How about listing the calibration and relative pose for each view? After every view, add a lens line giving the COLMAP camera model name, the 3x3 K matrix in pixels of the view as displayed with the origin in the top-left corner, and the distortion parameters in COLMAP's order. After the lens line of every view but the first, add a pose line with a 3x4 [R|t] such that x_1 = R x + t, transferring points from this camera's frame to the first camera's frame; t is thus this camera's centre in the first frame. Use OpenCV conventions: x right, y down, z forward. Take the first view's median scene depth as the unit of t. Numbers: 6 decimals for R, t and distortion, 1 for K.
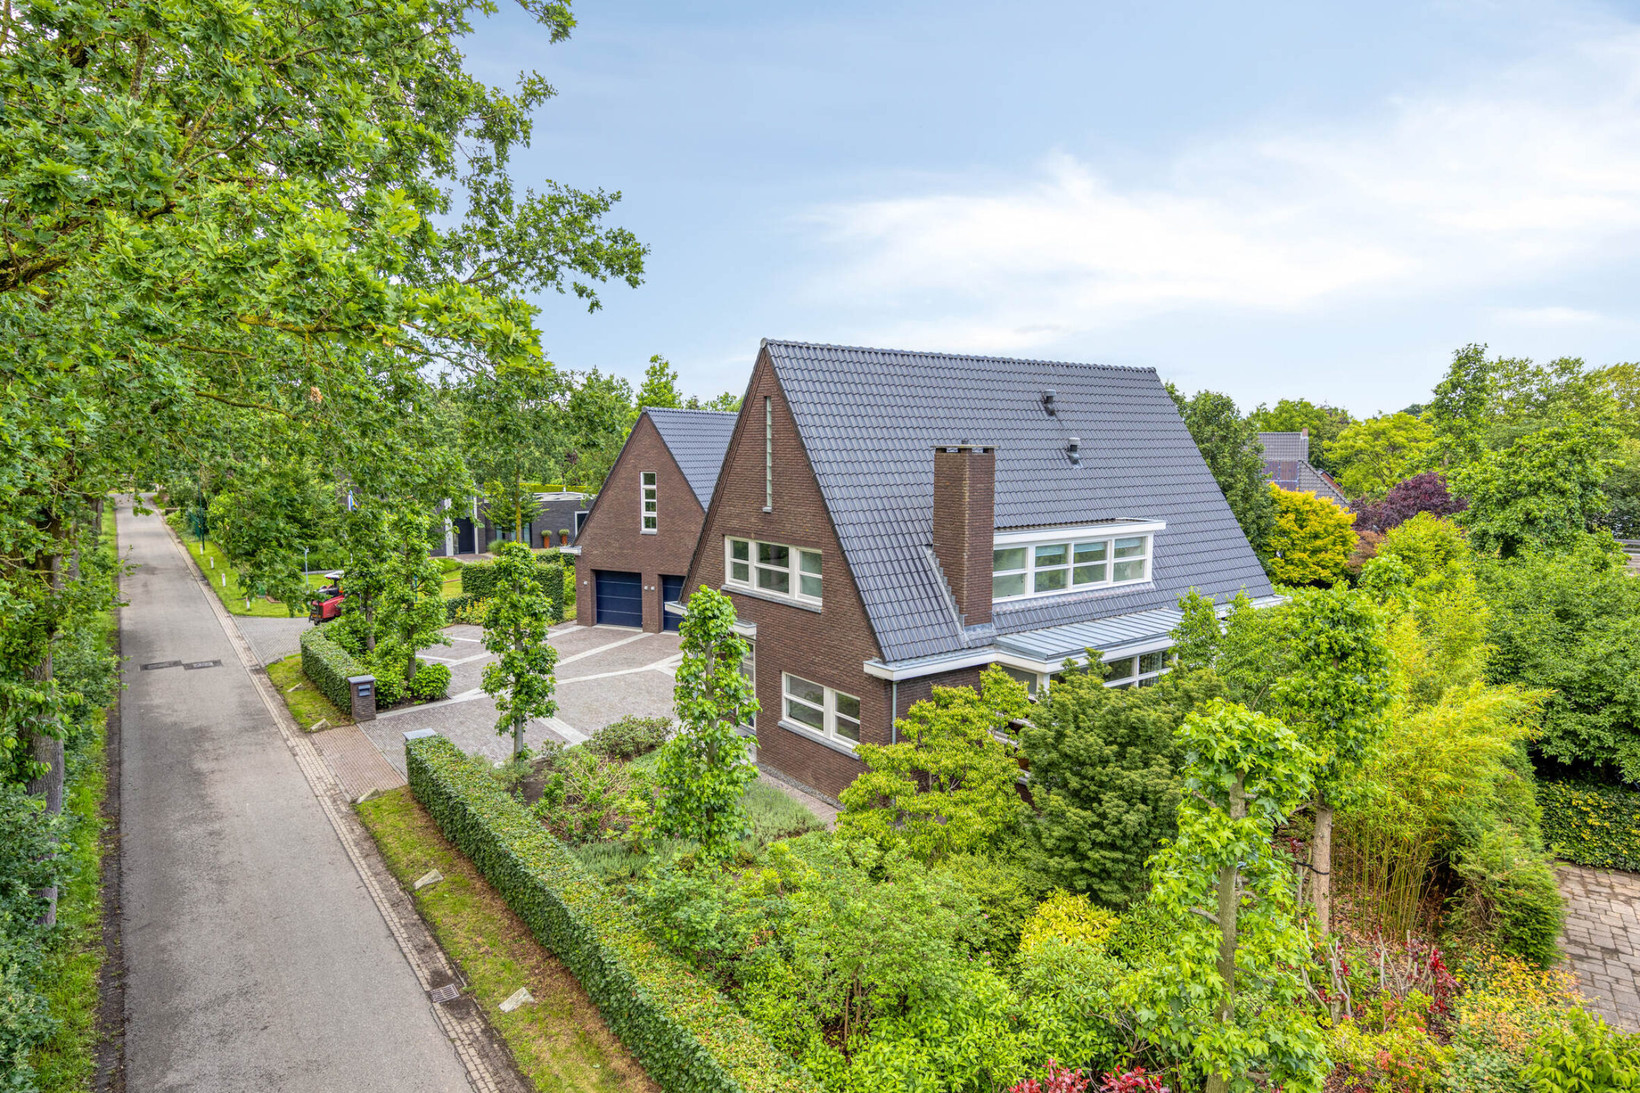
lens RADIAL K [[938.1, 0, 822.9], [0, 938.1, 539.0], [0, 0, 1]] dist [-0.004424, -0.001556]
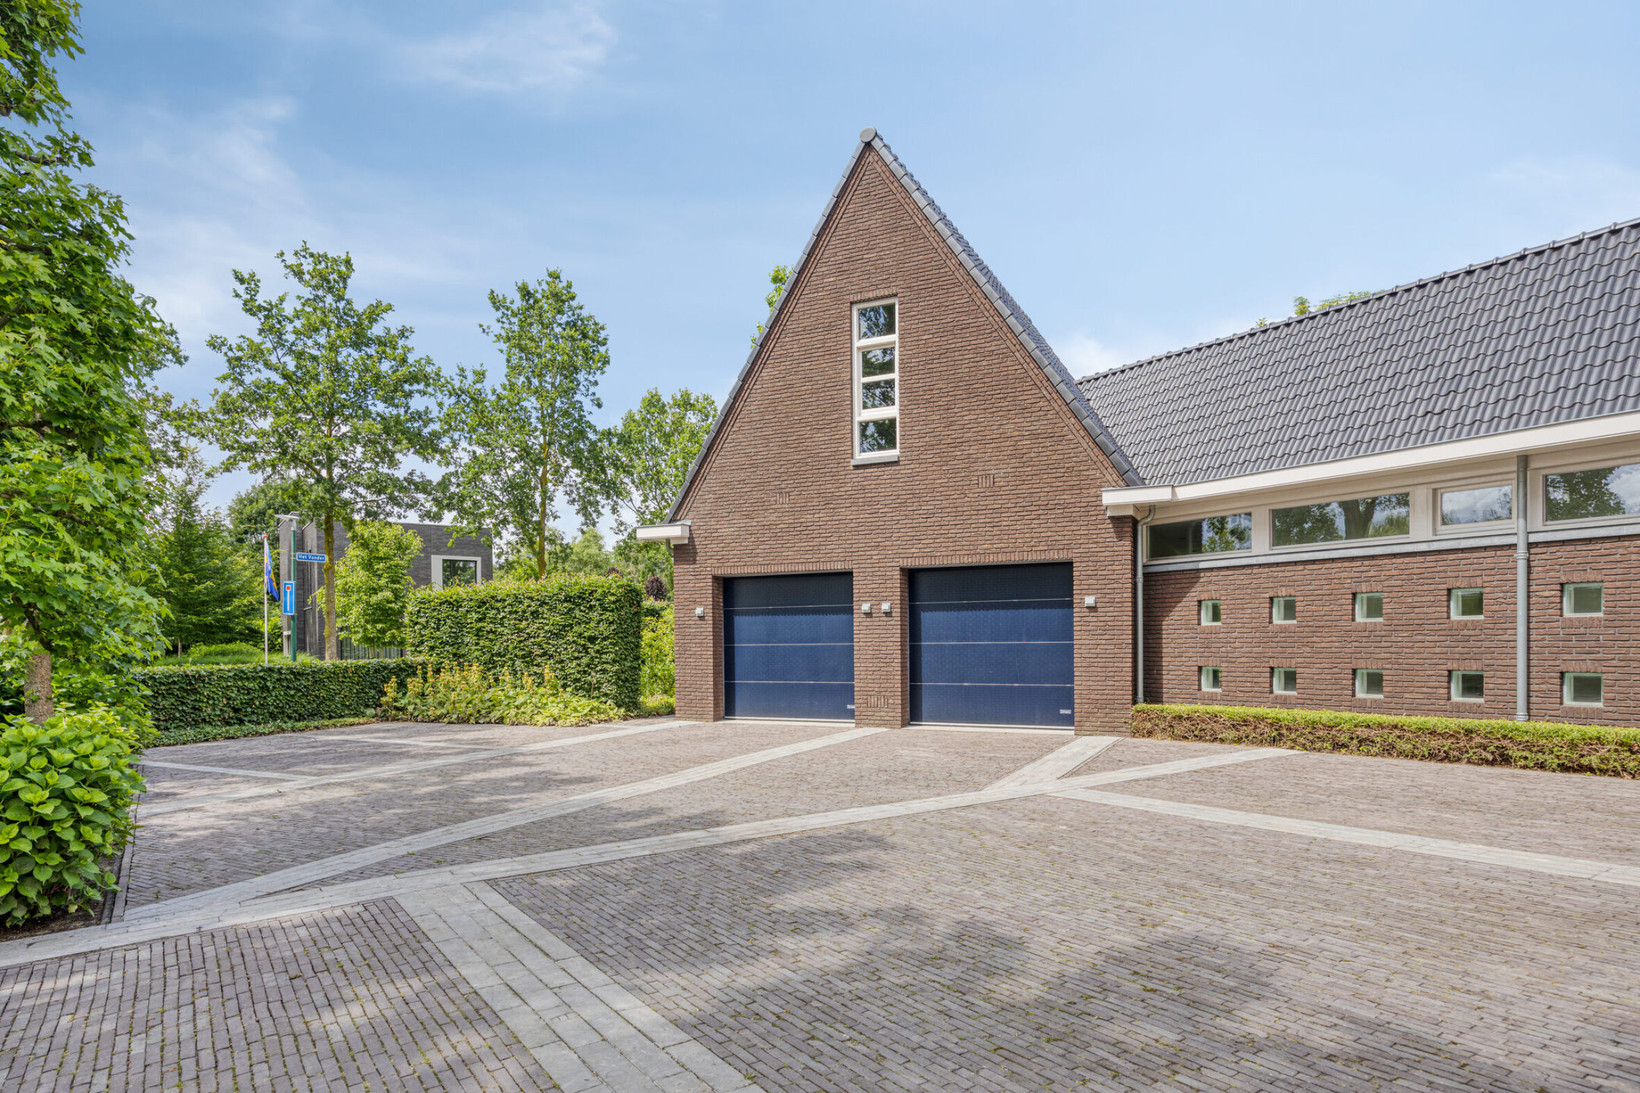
lens RADIAL K [[938.1, 0, 797.8], [0, 938.1, 644.6], [0, 0, 1]] dist [-0.004424, -0.001556]
pose [[0.998714, -0.007113, -0.050202, -0.353082], [0.002007, 0.994880, -0.101040, 0.187958], [0.050664, 0.100809, 0.993615, 1.120179]]
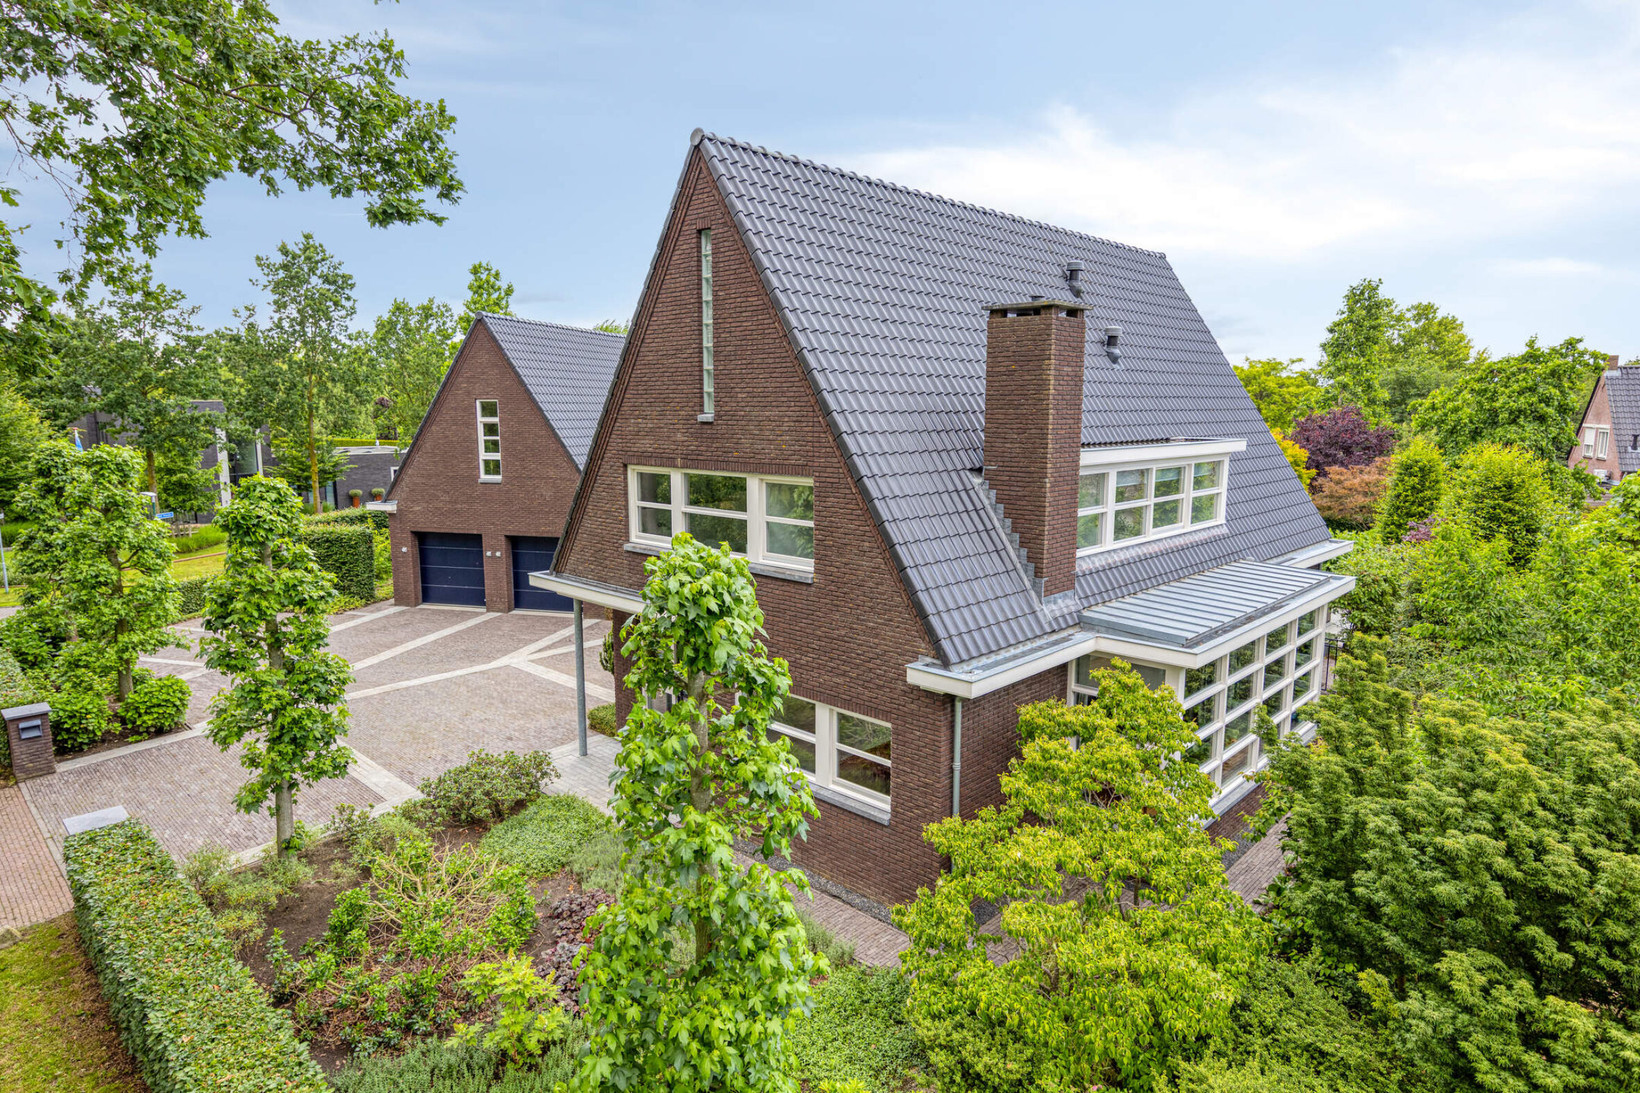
lens RADIAL K [[938.1, 0, 823.9], [0, 938.1, 534.6], [0, 0, 1]] dist [-0.004424, -0.001556]
pose [[0.985396, -0.024887, 0.168448, -0.088410], [0.018703, 0.999095, 0.038202, 0.022865], [-0.169246, -0.034494, 0.984970, 0.377419]]
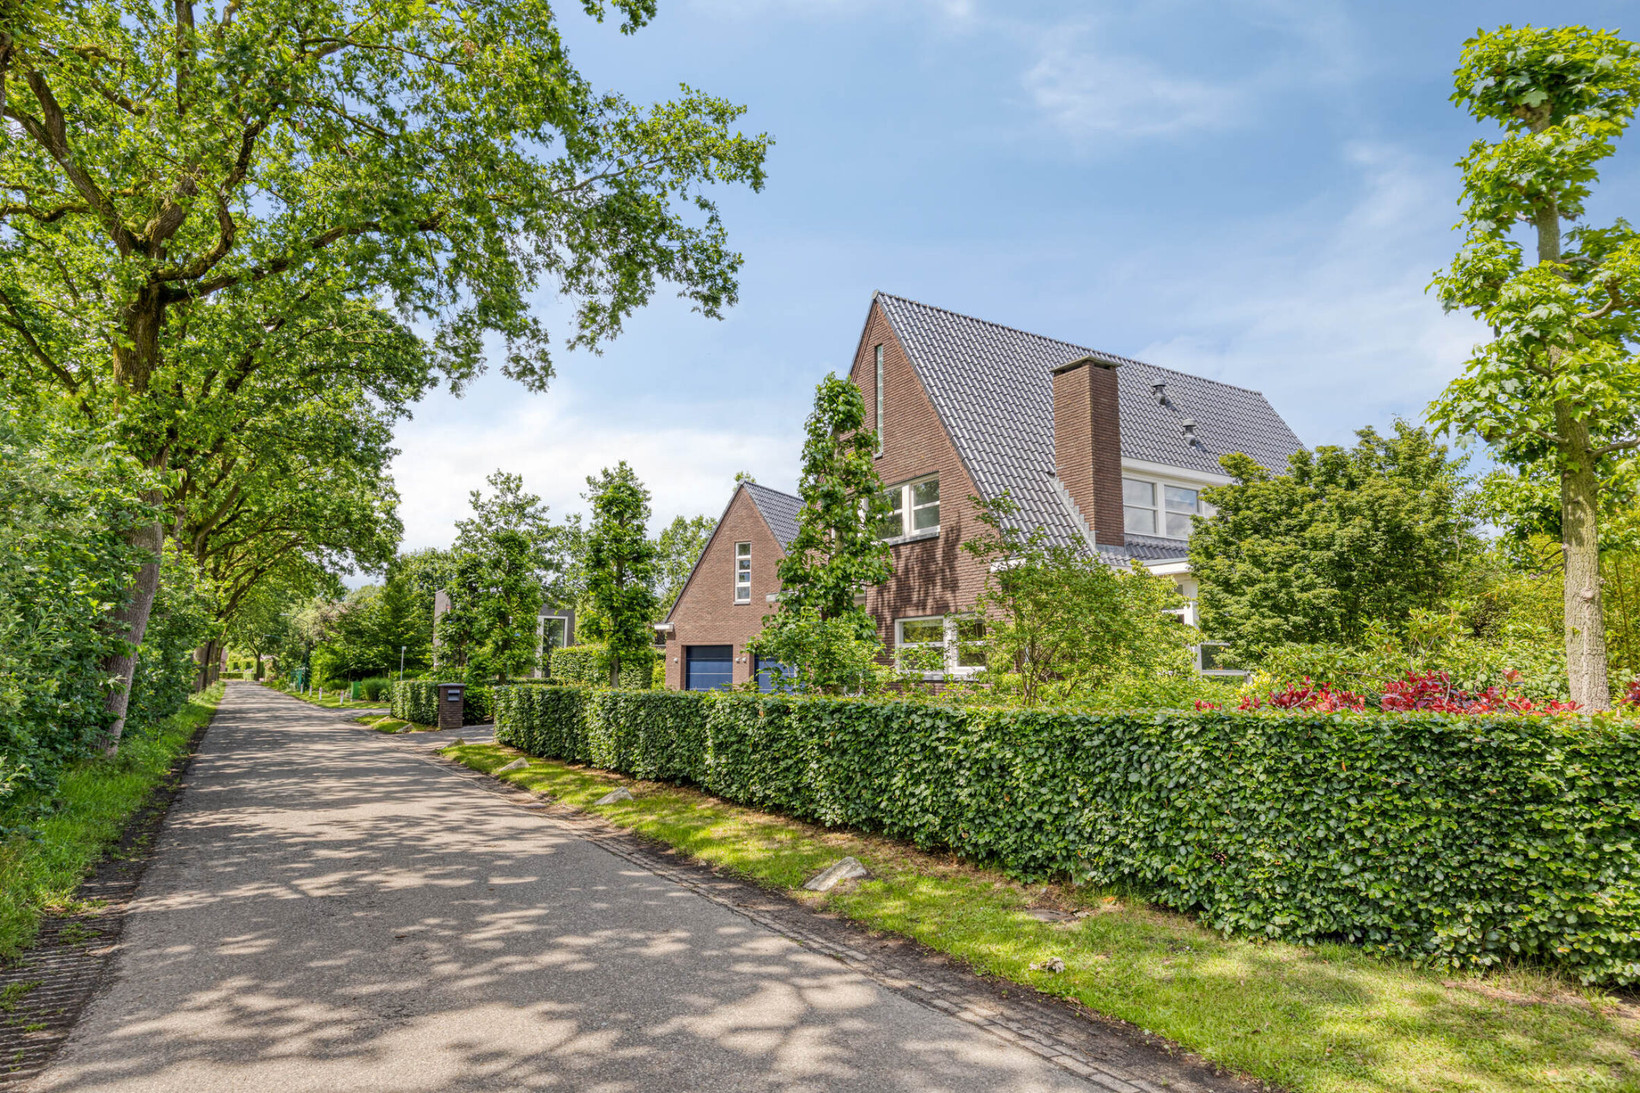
lens RADIAL K [[938.1, 0, 815.8], [0, 938.1, 544.3], [0, 0, 1]] dist [-0.004424, -0.001556]
pose [[0.996174, -0.006865, -0.087126, -0.037441], [-0.014414, 0.970354, -0.241259, 0.304447], [0.086199, 0.241592, 0.966542, 0.063572]]
